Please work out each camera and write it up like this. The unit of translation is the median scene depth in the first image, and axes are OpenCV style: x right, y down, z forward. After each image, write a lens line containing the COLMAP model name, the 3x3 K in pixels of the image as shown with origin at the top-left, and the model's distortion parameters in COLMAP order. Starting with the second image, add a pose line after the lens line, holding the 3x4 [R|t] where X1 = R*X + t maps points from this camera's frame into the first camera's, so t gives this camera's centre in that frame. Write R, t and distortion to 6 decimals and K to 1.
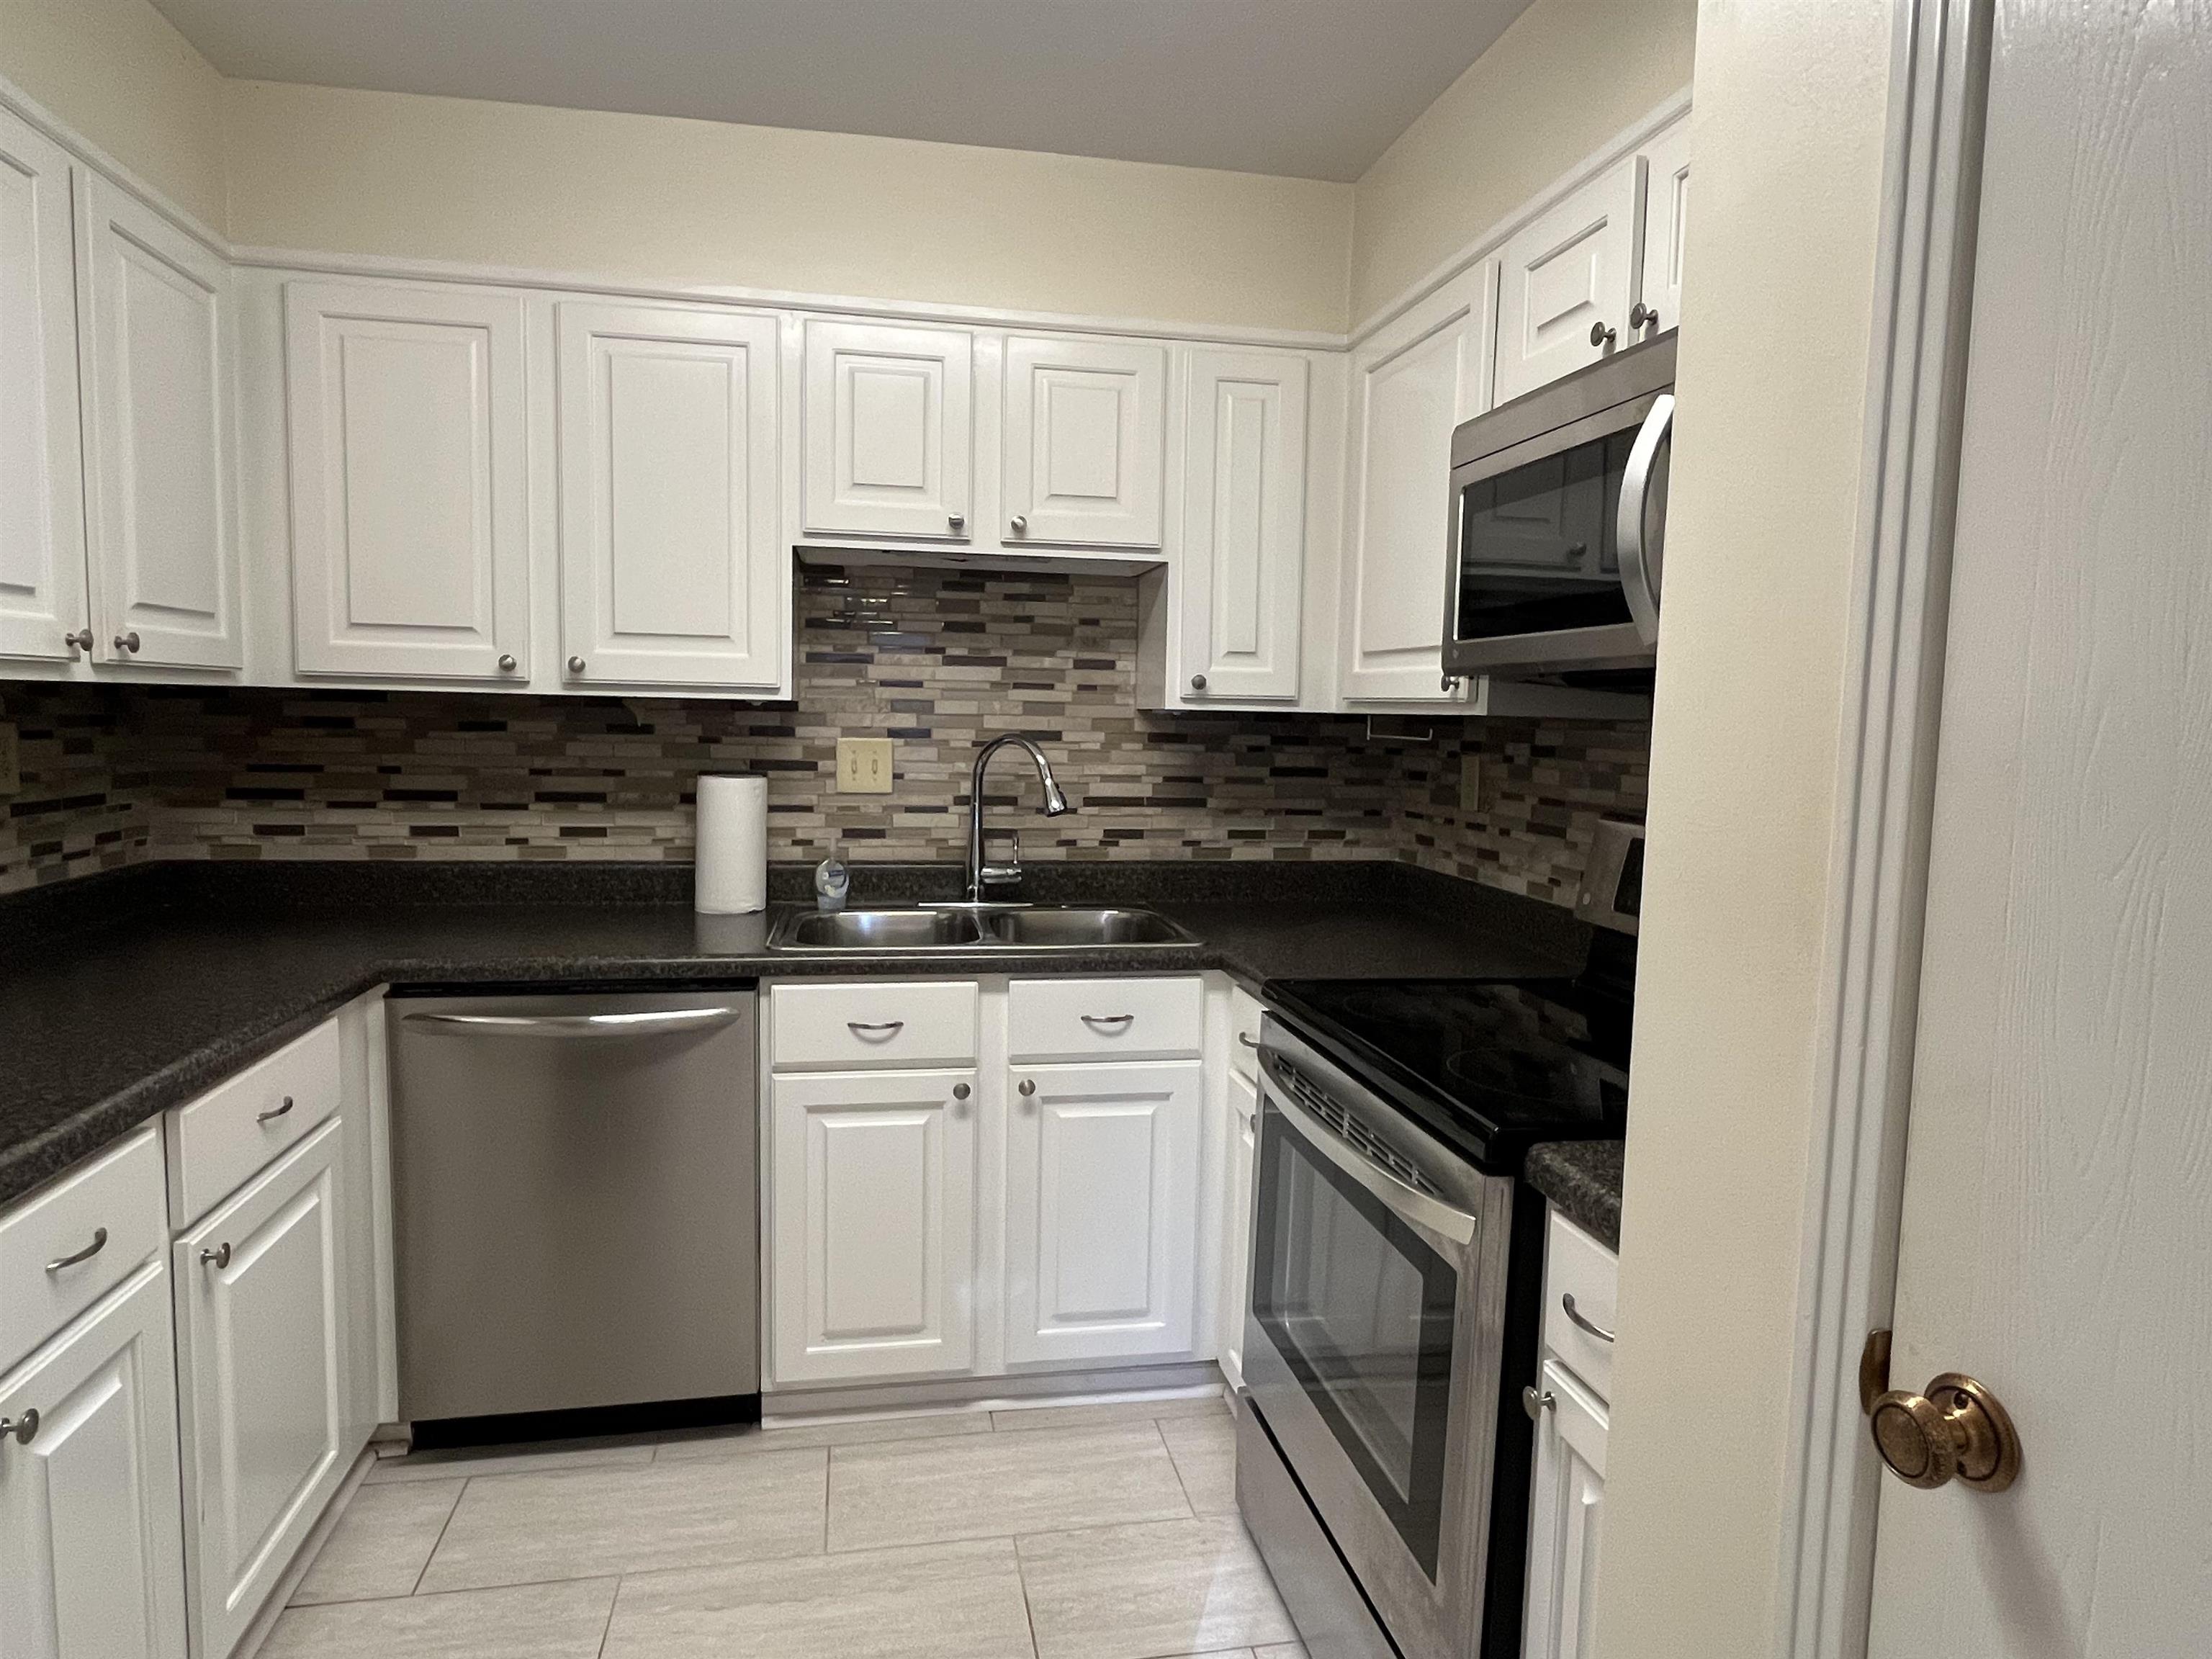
lens RADIAL K [[1284.4, 0, 1106.0], [0, 1284.4, 829.5], [0, 0, 1]] dist [-0.002818, -0.001090]
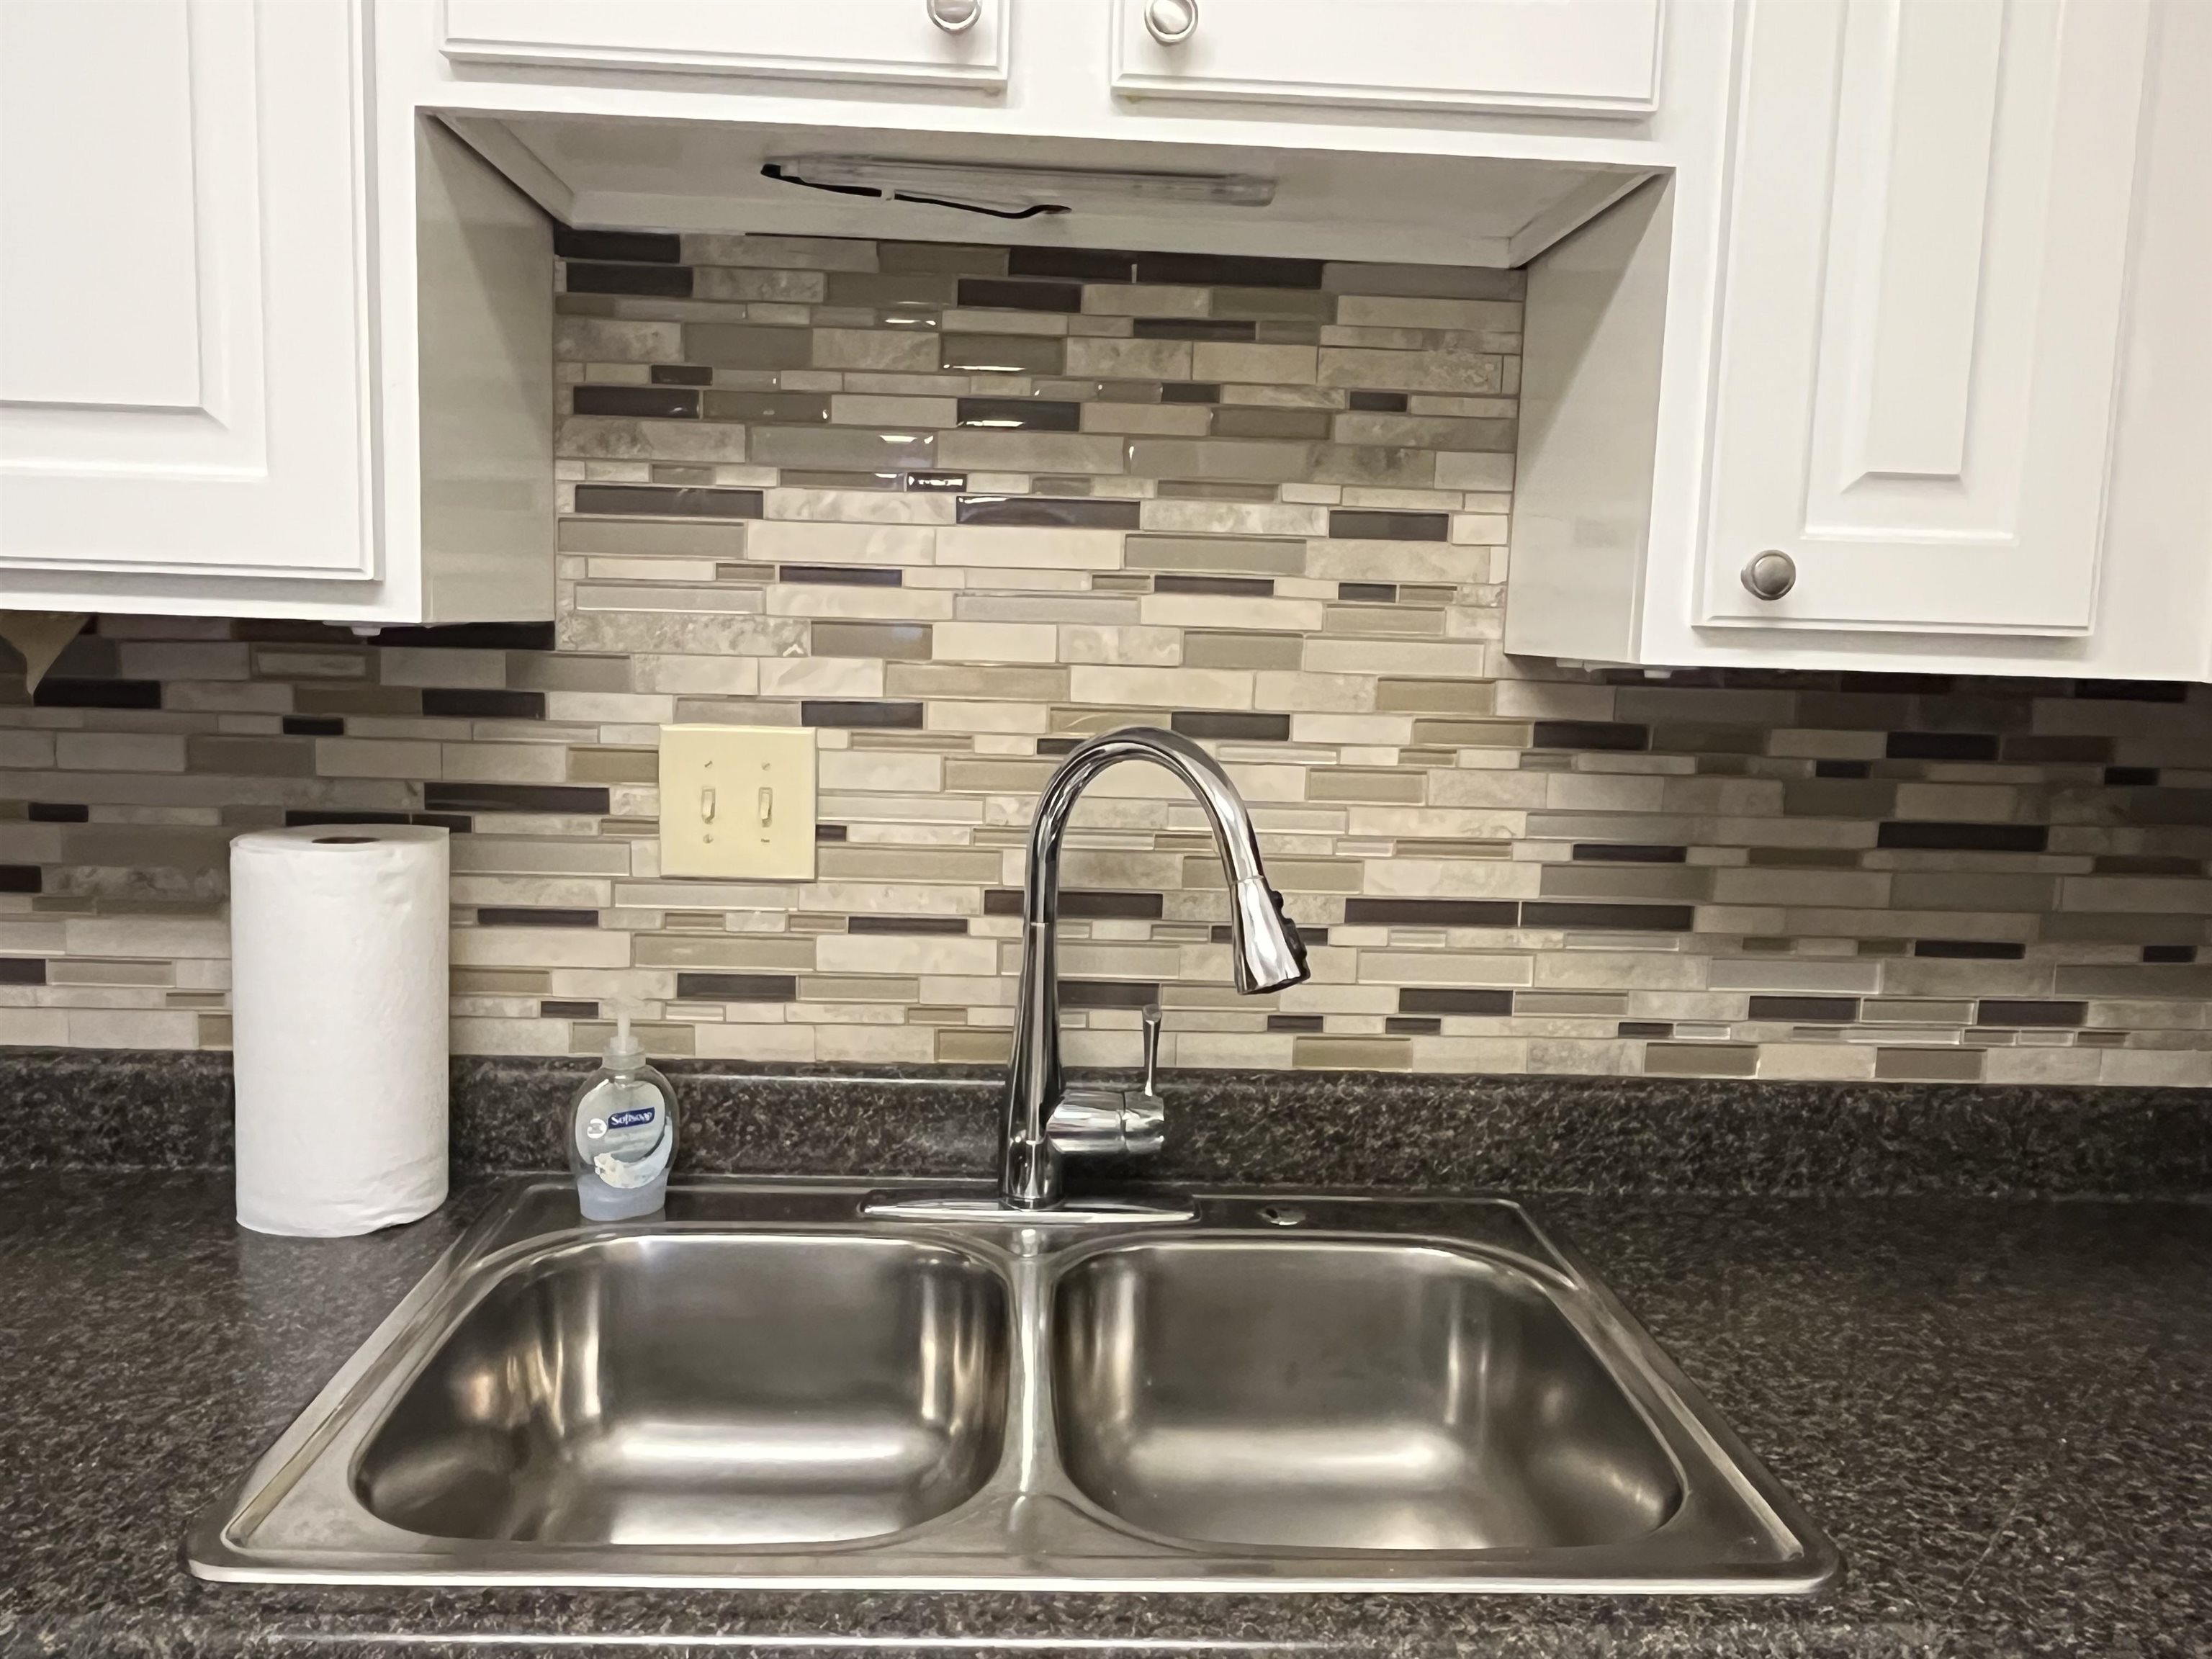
lens RADIAL K [[1633.1, 0, 1106.0], [0, 1633.1, 829.5], [0, 0, 1]] dist [0.001024, -0.000746]
pose [[0.990902, 0.028516, -0.131527, -0.025034], [-0.023741, 0.999006, 0.037735, -0.061049], [0.132472, -0.034269, 0.990594, 0.552104]]
